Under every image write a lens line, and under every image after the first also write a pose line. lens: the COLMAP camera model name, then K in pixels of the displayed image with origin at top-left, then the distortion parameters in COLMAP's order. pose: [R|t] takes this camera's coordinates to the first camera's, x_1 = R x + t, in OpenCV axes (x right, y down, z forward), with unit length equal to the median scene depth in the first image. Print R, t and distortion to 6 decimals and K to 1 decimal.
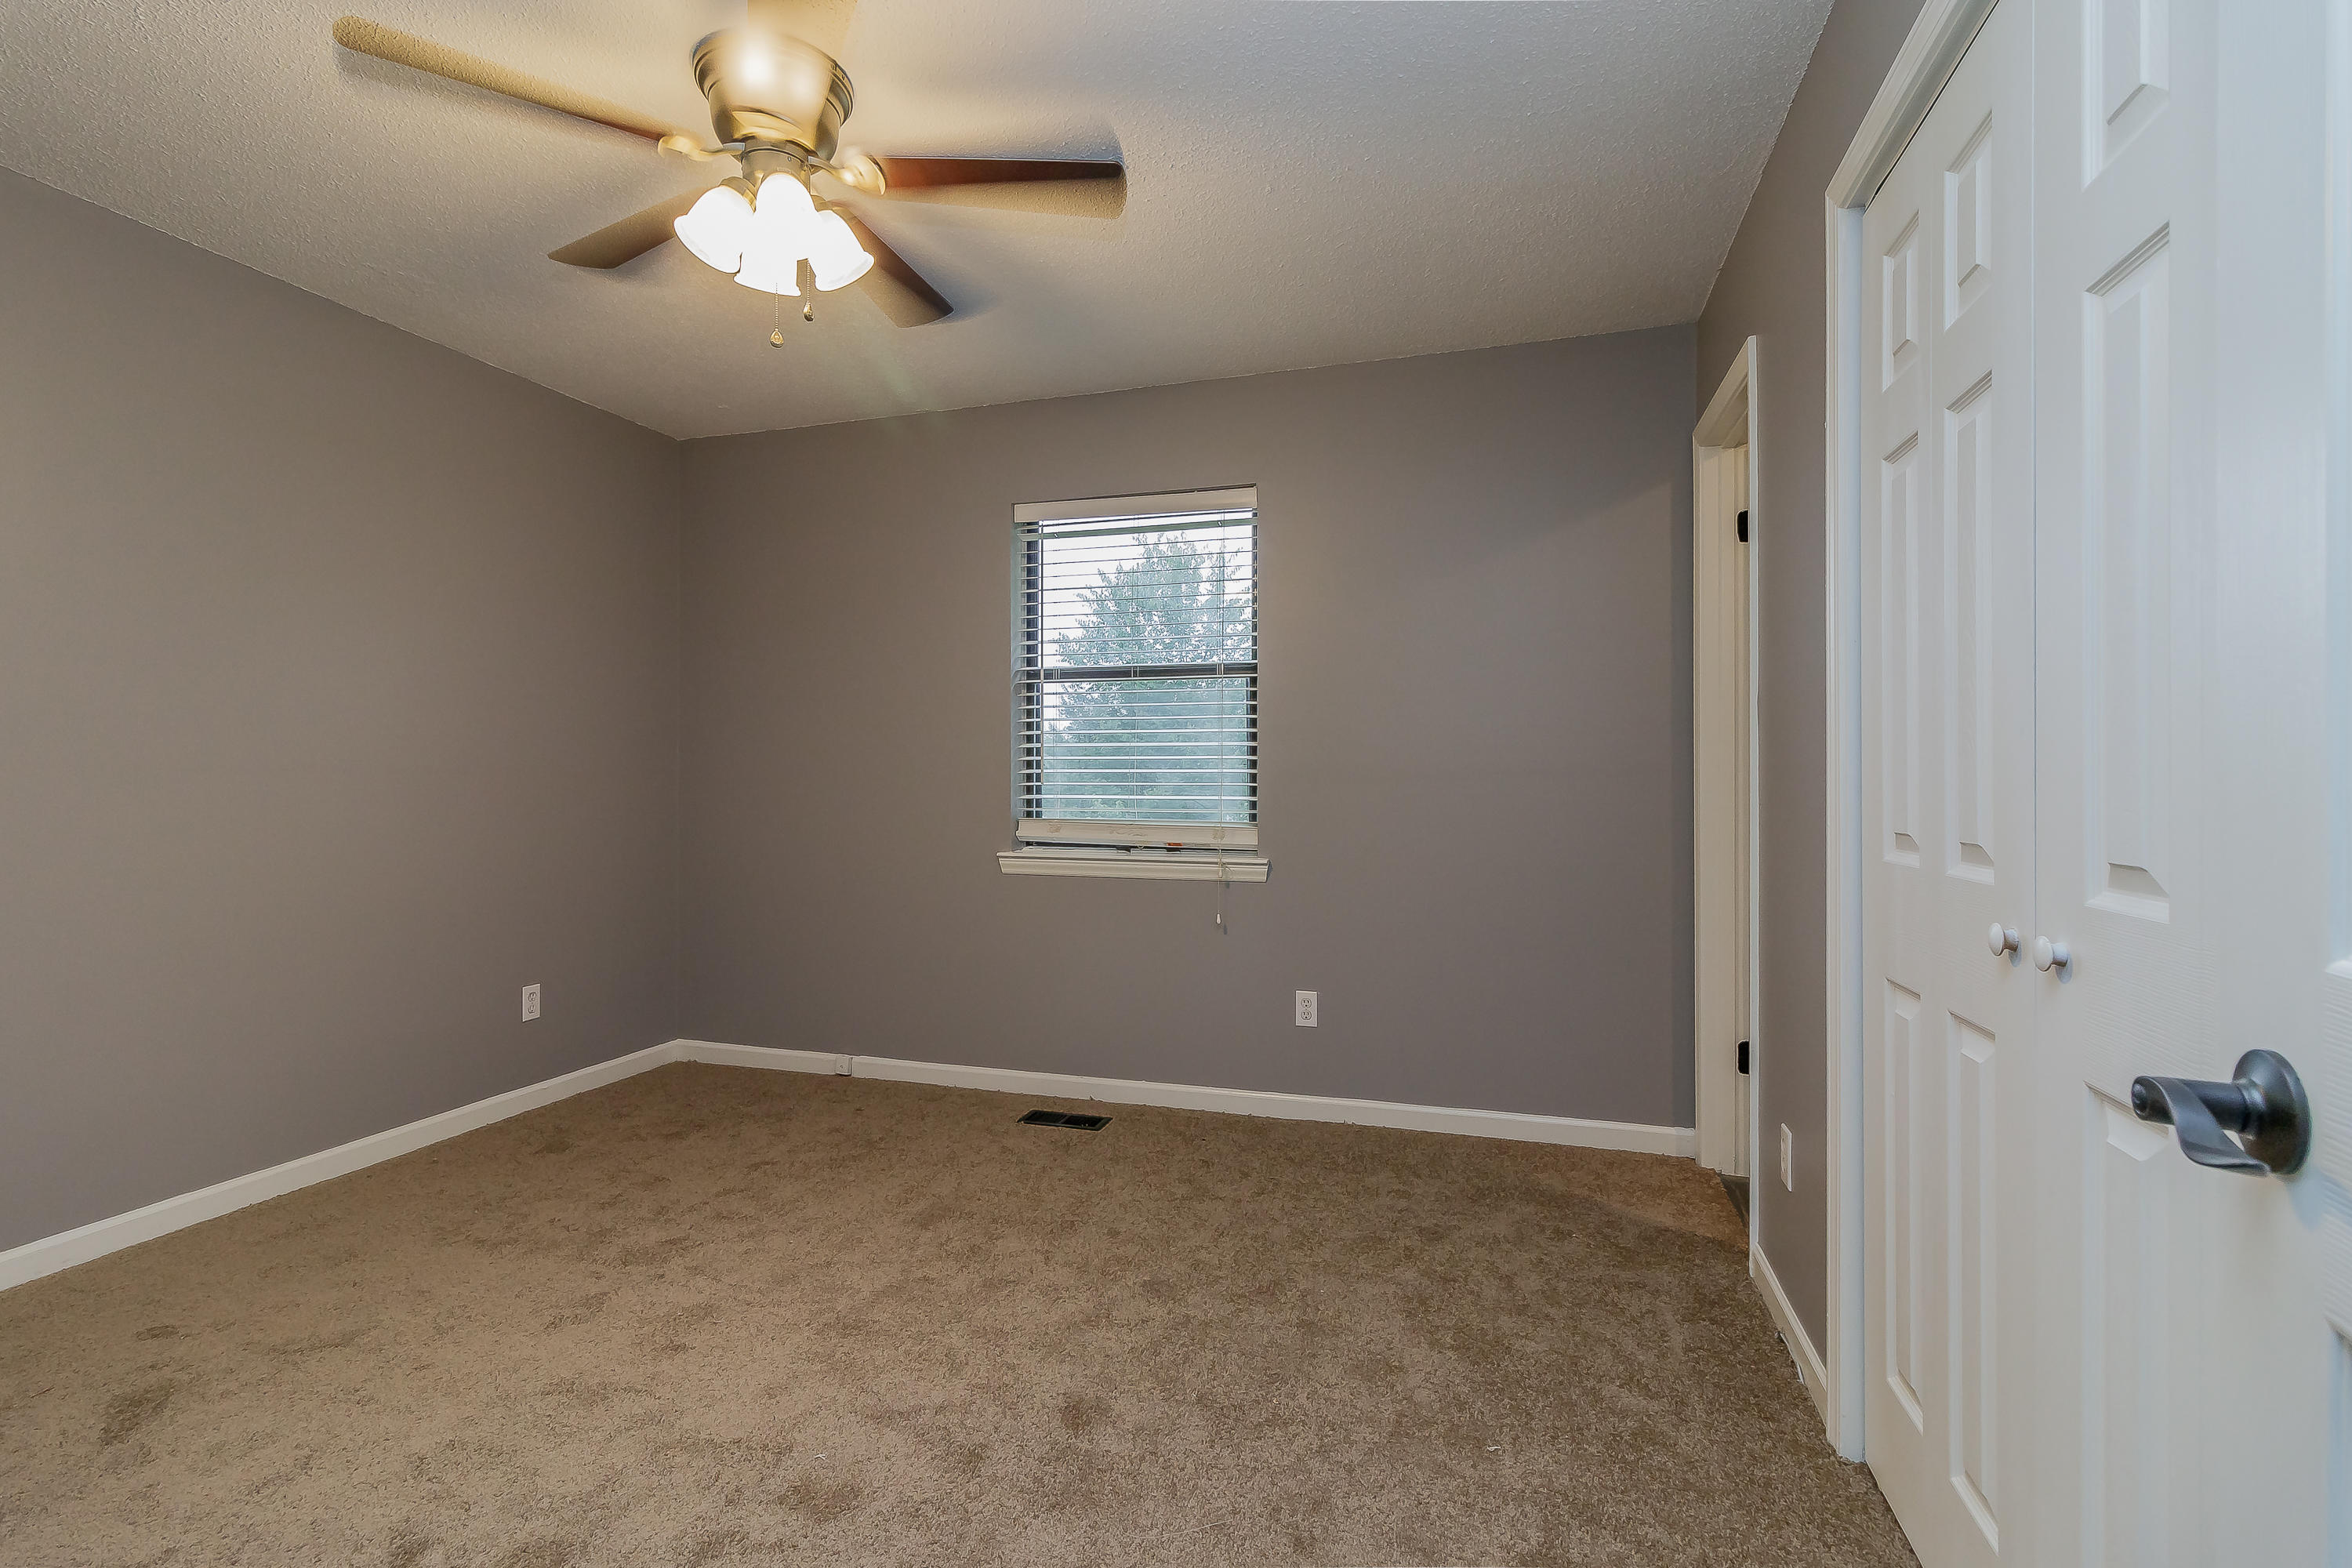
lens RADIAL K [[1087.2, 0, 1158.3], [0, 1087.2, 799.1], [0, 0, 1]] dist [0.000578, -0.000335]
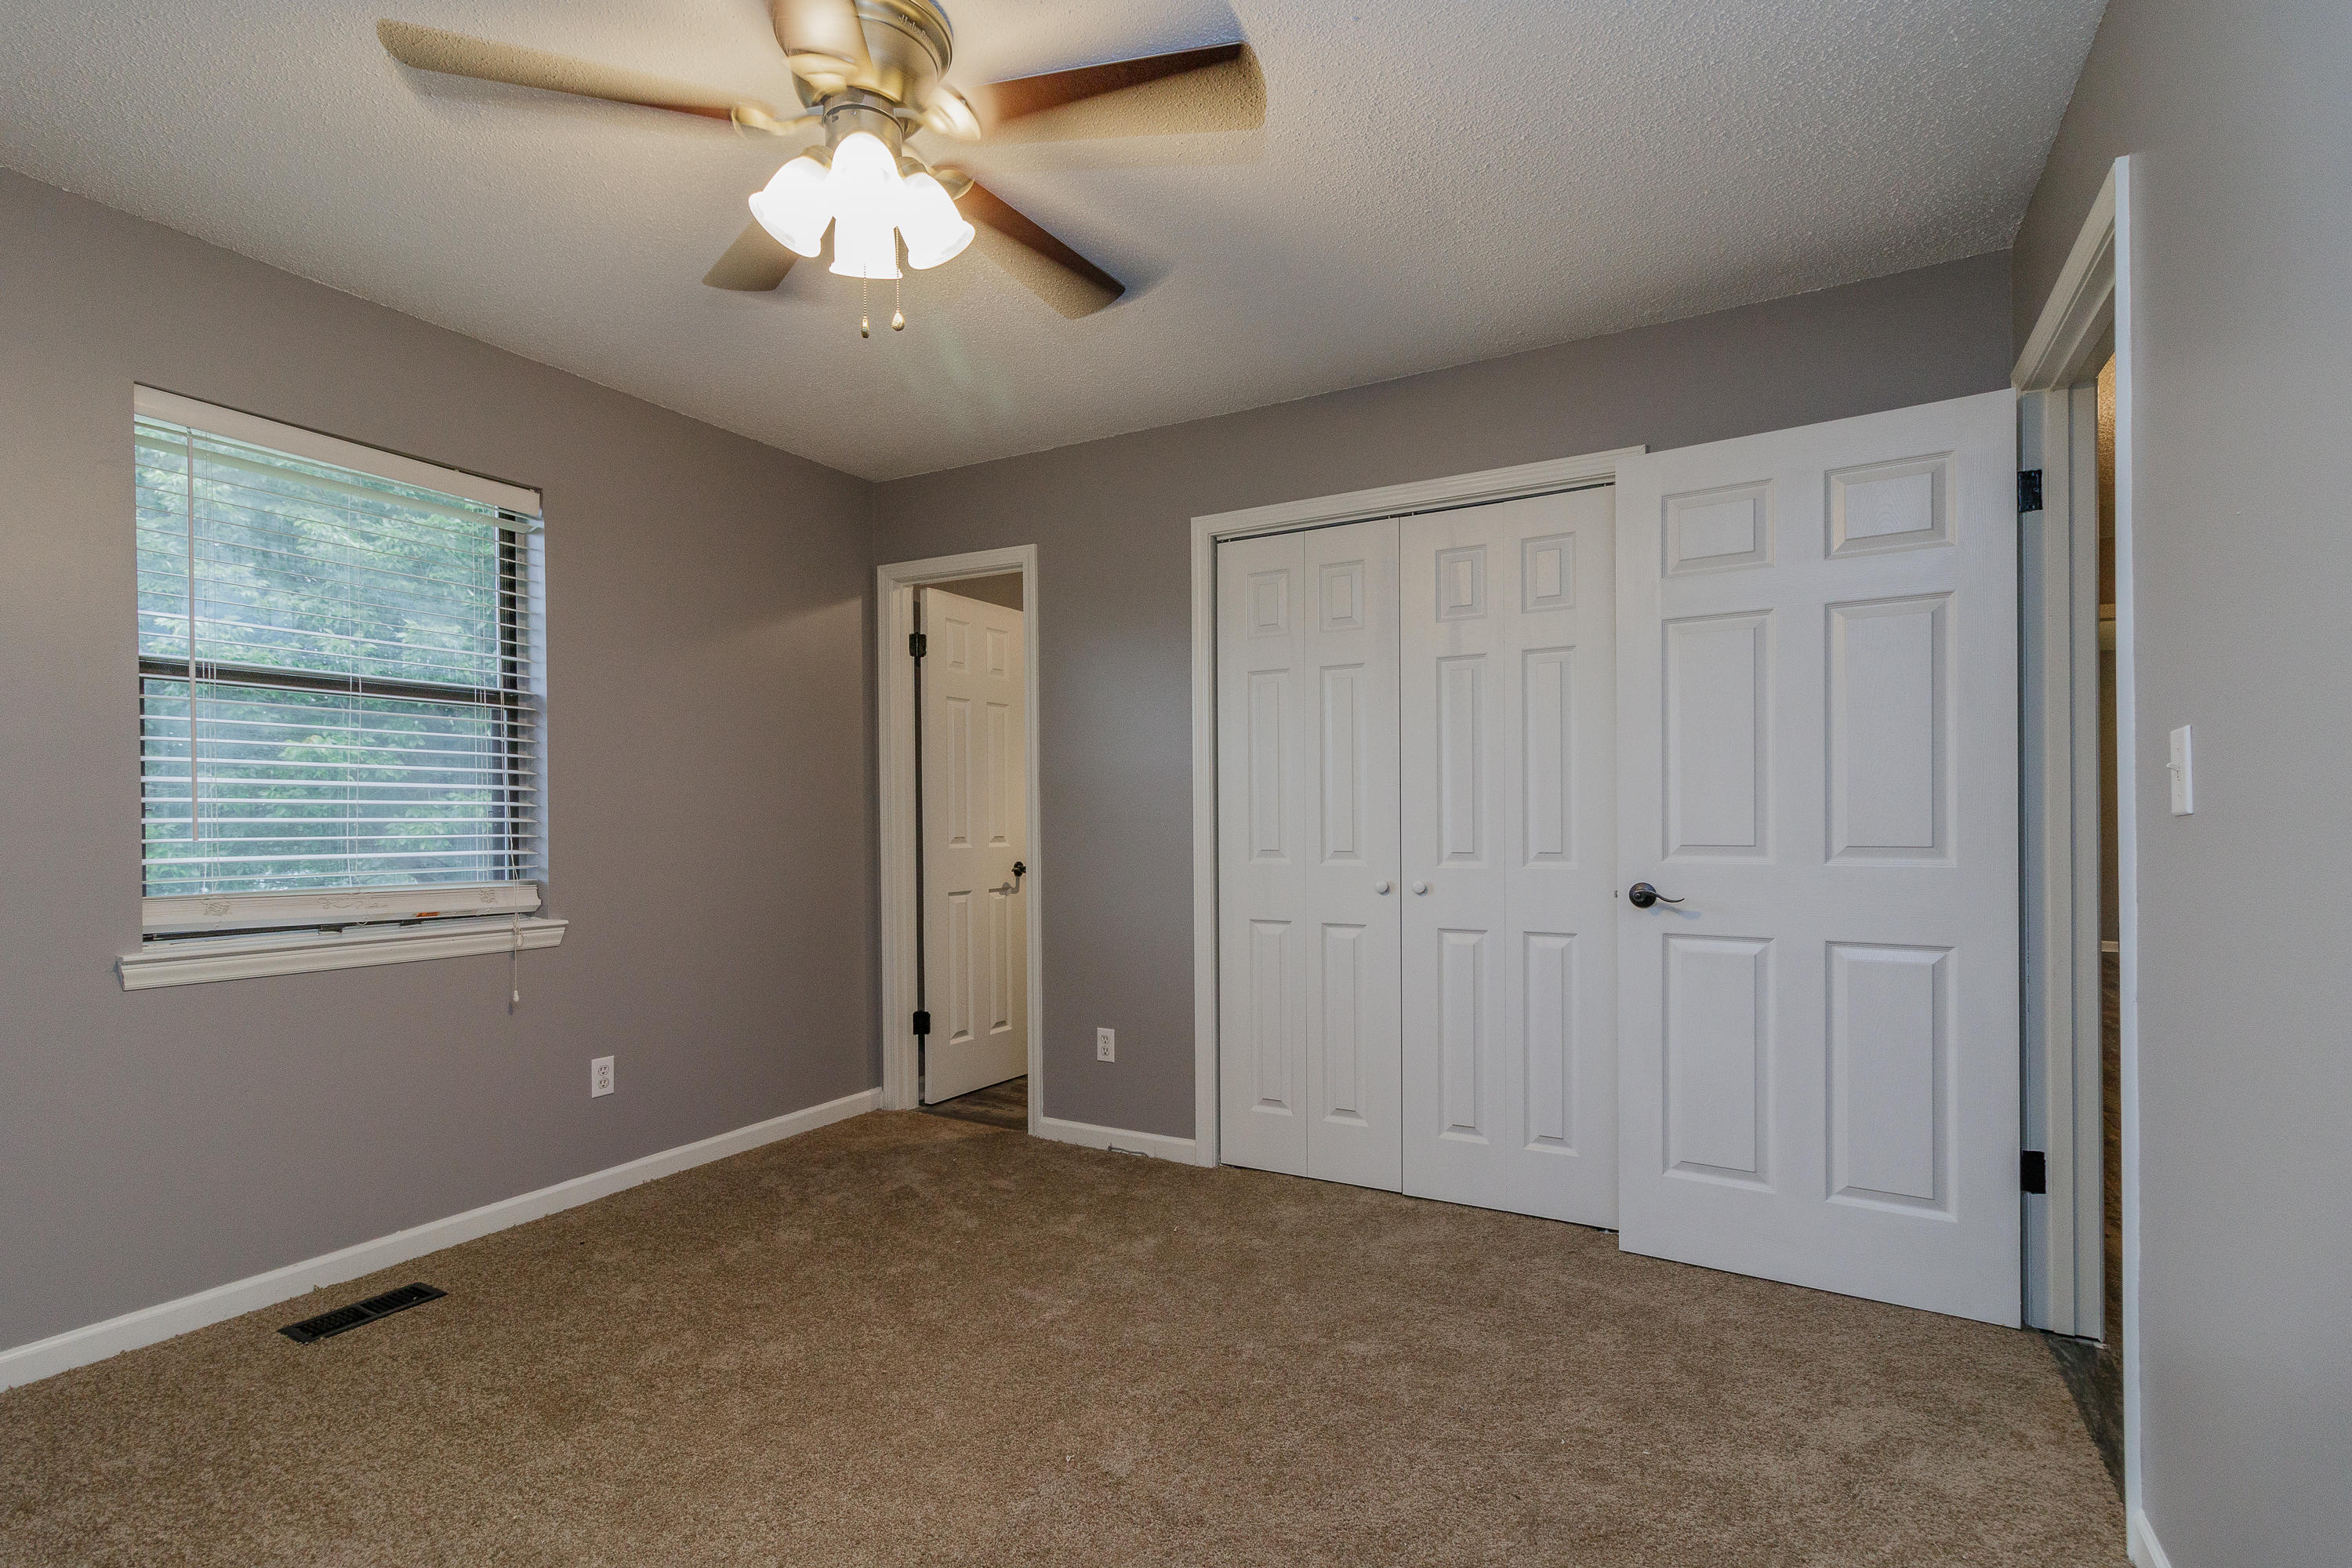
lens RADIAL K [[1087.2, 0, 1158.3], [0, 1087.2, 799.1], [0, 0, 1]] dist [0.000578, -0.000335]
pose [[0.203613, 0.018854, 0.978870, -0.671838], [0.022591, 0.999458, -0.023950, -0.011382], [-0.978791, 0.026990, 0.203077, 0.332885]]
